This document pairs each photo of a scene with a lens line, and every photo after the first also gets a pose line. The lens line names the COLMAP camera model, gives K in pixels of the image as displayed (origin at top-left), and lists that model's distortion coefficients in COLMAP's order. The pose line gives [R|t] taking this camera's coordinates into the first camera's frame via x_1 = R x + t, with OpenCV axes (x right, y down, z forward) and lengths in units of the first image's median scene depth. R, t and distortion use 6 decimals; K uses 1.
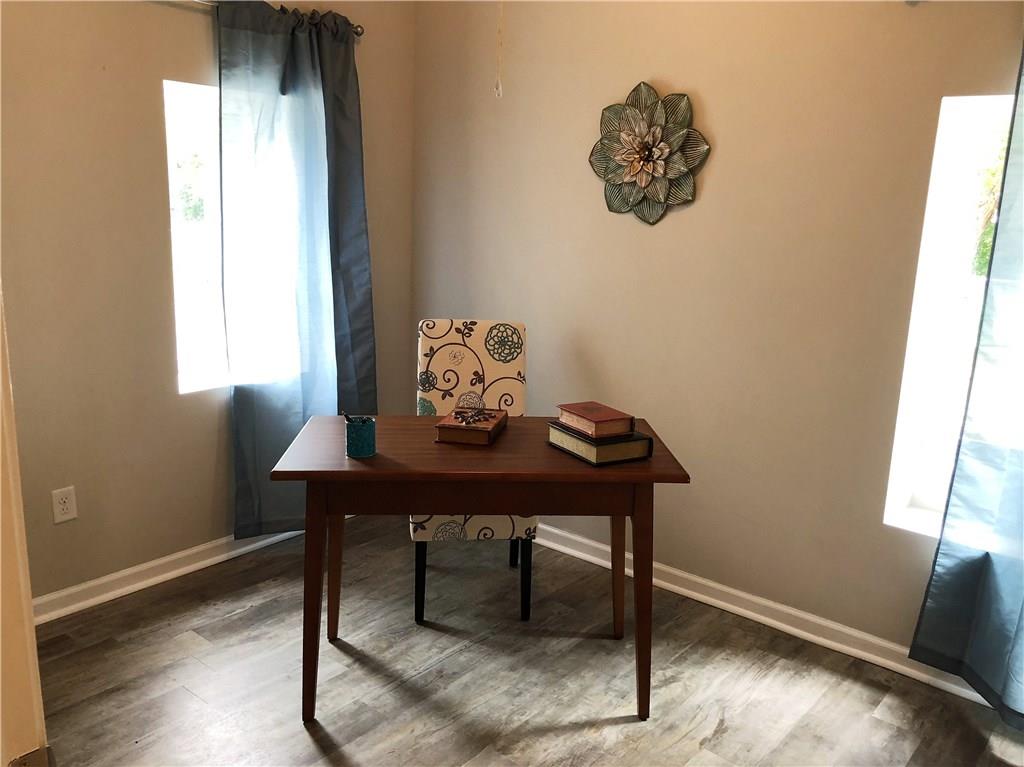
lens RADIAL K [[843.6, 0, 512.0], [0, 843.6, 383.5], [0, 0, 1]] dist [0.008429, -0.036280]
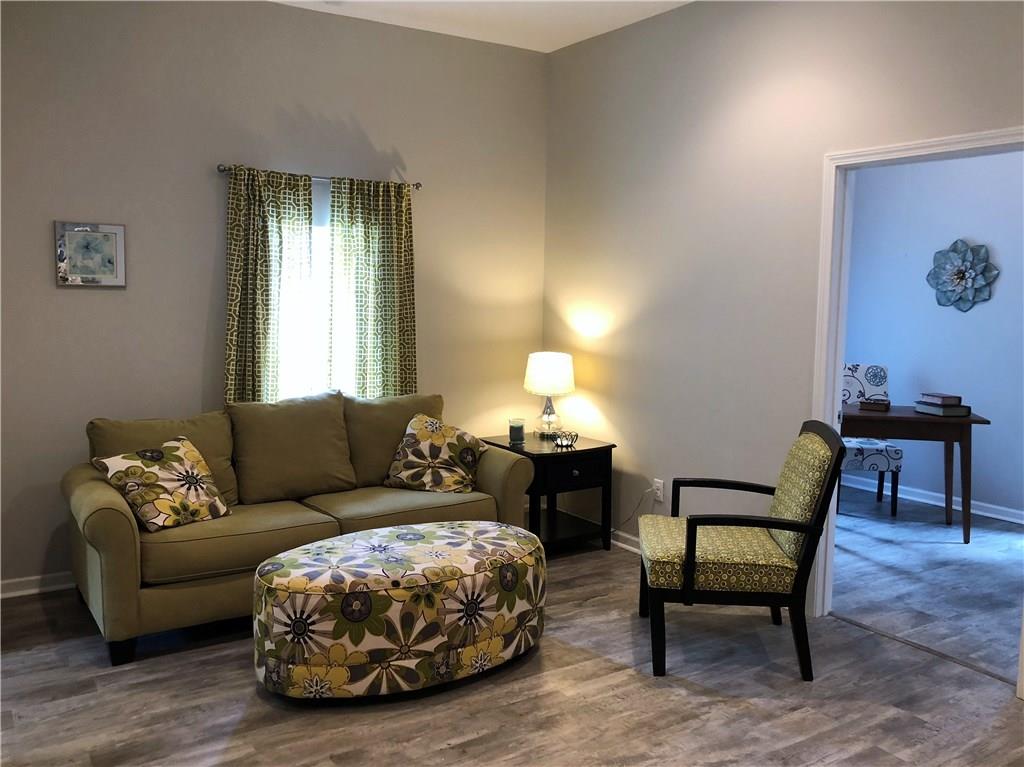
lens RADIAL K [[872.7, 0, 512.0], [0, 872.7, 383.5], [0, 0, 1]] dist [0.041427, 0.000363]
pose [[0.958052, 0.006932, -0.286510, -0.243374], [-0.037876, 0.994001, -0.102604, 0.216799], [0.284080, 0.109152, 0.952567, -1.177296]]
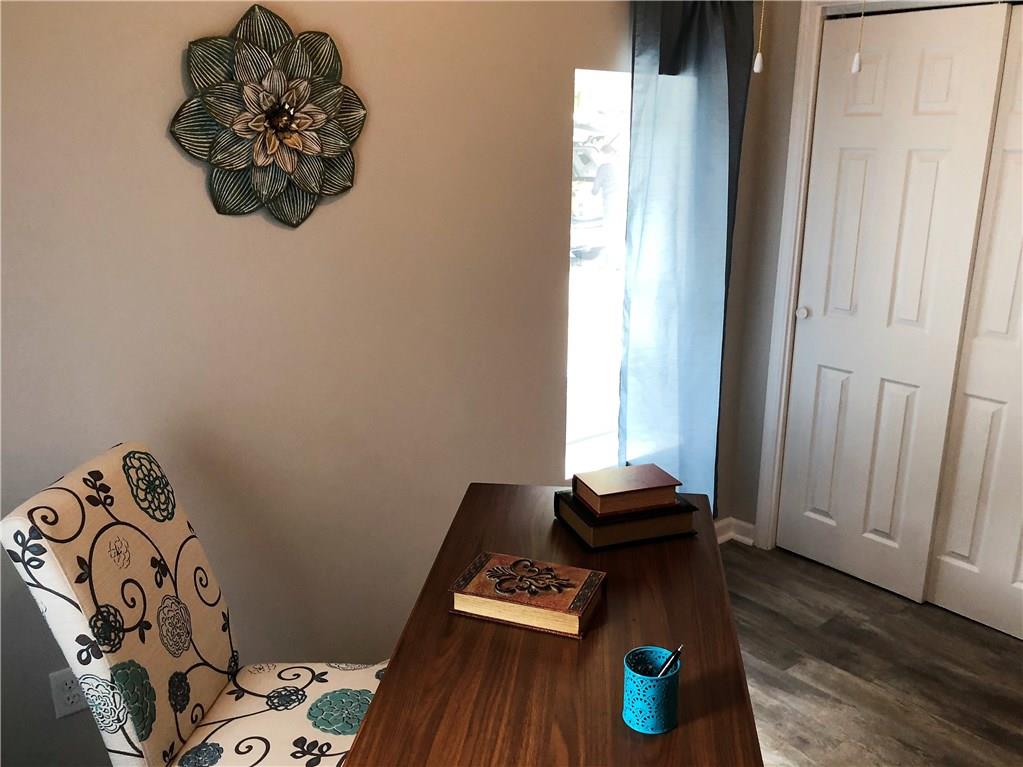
lens RADIAL K [[853.8, 0, 512.4], [0, 853.8, 375.8], [0, 0, 1]] dist [0.008235, -0.018238]
pose [[0.208624, -0.291119, 0.933663, -0.476788], [0.226931, 0.943023, 0.243330, -0.207516], [-0.951303, 0.161113, 0.262801, 0.692594]]
